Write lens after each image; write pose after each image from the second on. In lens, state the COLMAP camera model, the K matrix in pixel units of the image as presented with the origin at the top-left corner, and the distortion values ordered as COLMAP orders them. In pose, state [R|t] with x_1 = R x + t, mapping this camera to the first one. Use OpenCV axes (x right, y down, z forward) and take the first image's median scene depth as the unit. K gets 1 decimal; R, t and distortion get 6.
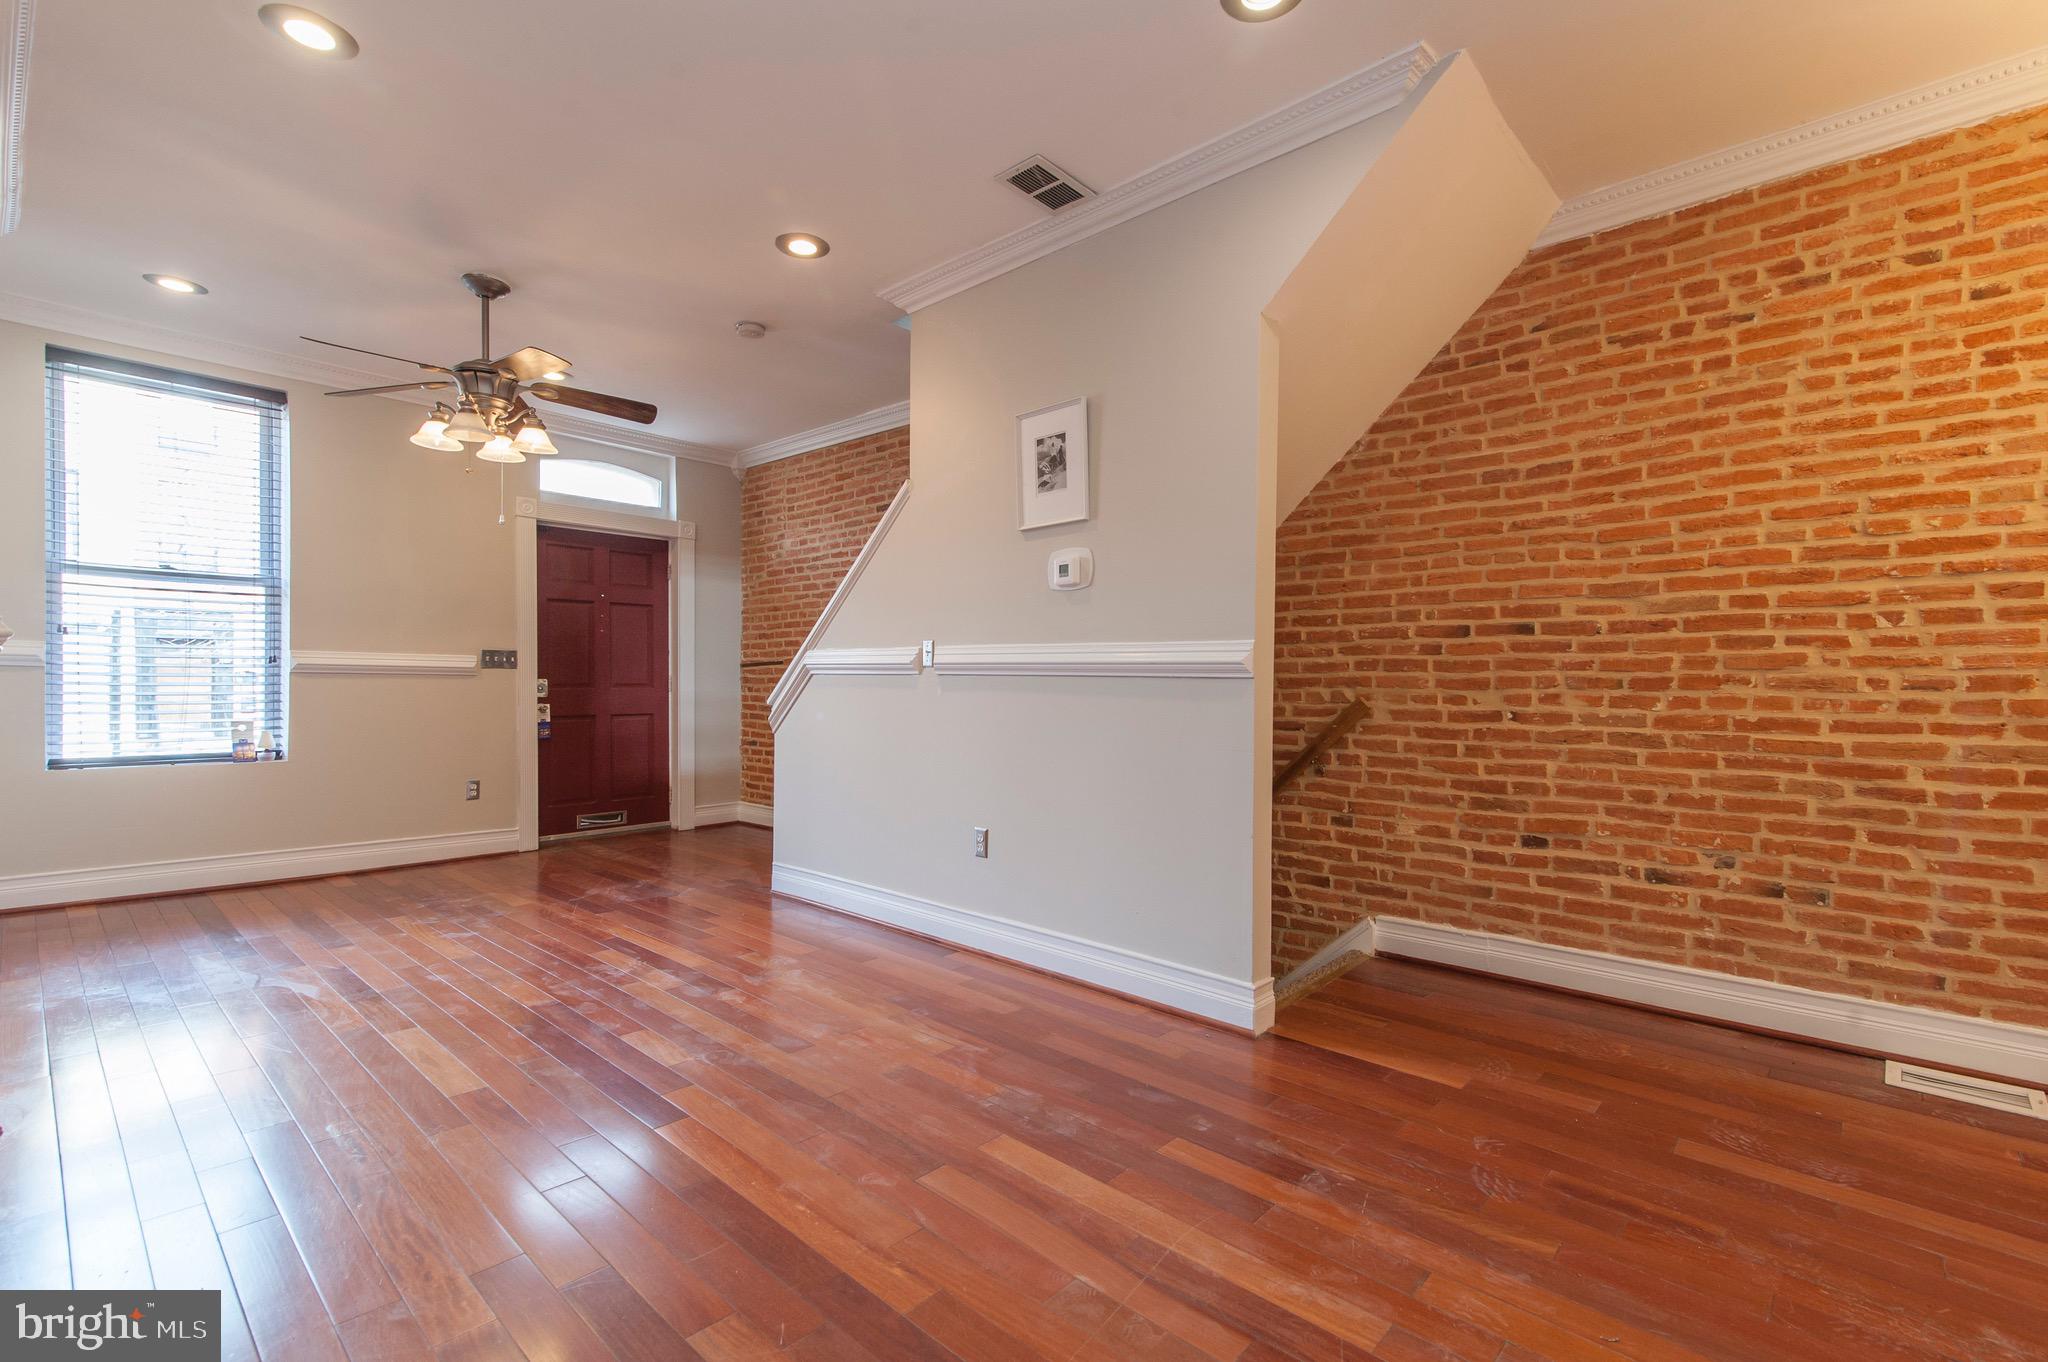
lens RADIAL K [[921.9, 0, 1027.1], [0, 921.9, 694.6], [0, 0, 1]] dist [0.016156, -0.001670]
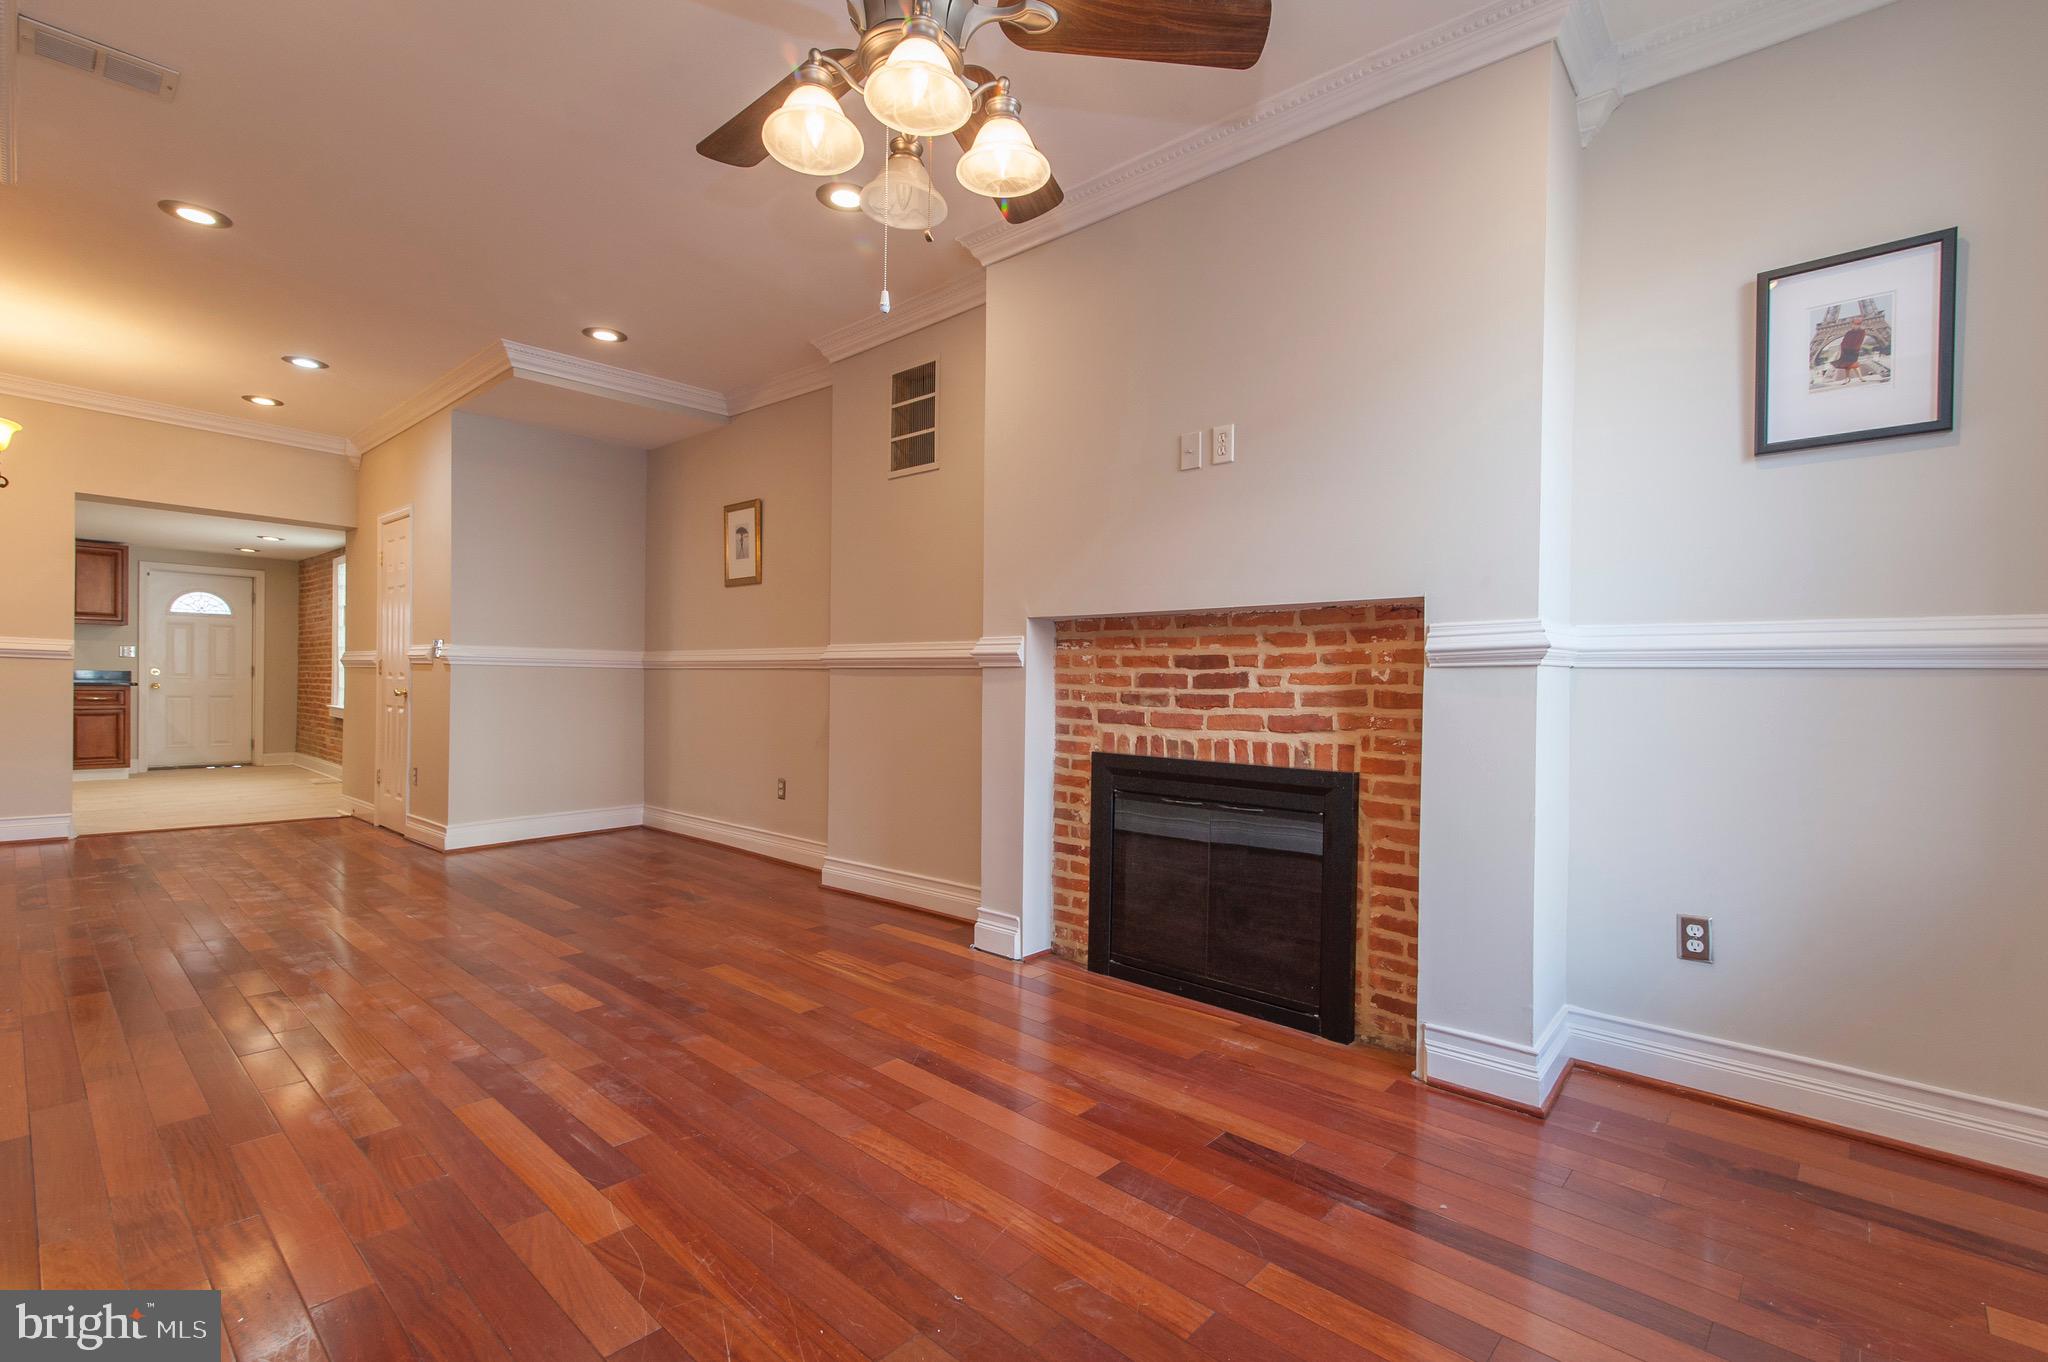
lens RADIAL K [[921.9, 0, 1023.0], [0, 921.9, 685.8], [0, 0, 1]] dist [0.016156, -0.001670]
pose [[-0.999660, -0.025664, -0.004682, -0.750668], [-0.025720, 0.999594, 0.012300, -0.017673], [0.004364, 0.012416, -0.999913, 1.705405]]
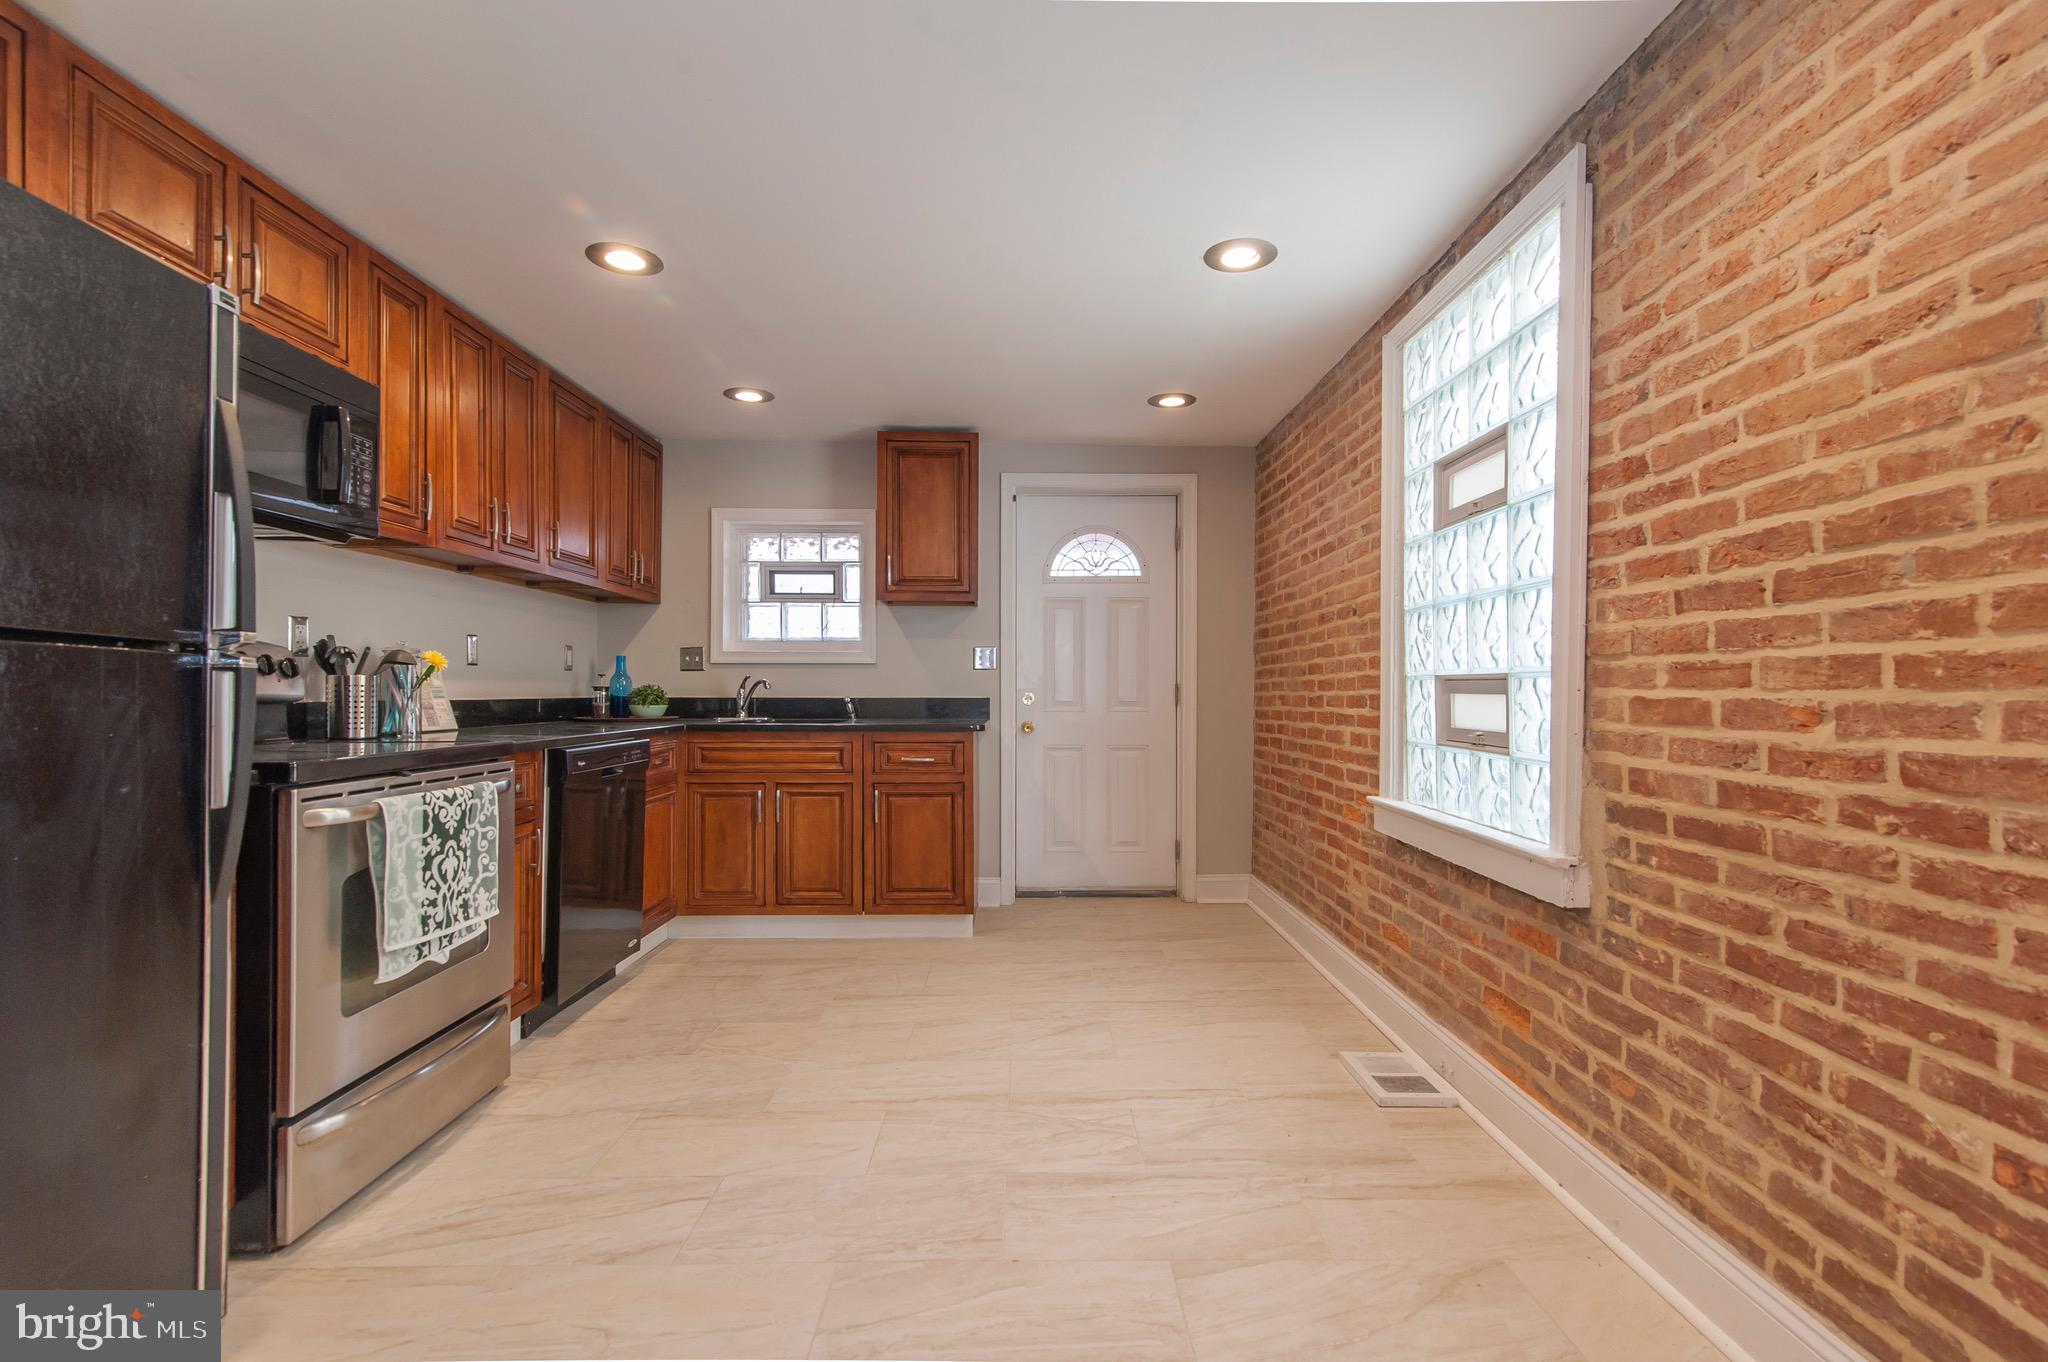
lens RADIAL K [[921.9, 0, 1025.4], [0, 921.9, 692.6], [0, 0, 1]] dist [0.016156, -0.001670]
pose [[-0.679242, -0.009728, 0.733850, 0.865124], [-0.001975, 0.999933, 0.011428, 0.018452], [-0.733911, 0.006313, -0.679216, -0.210700]]
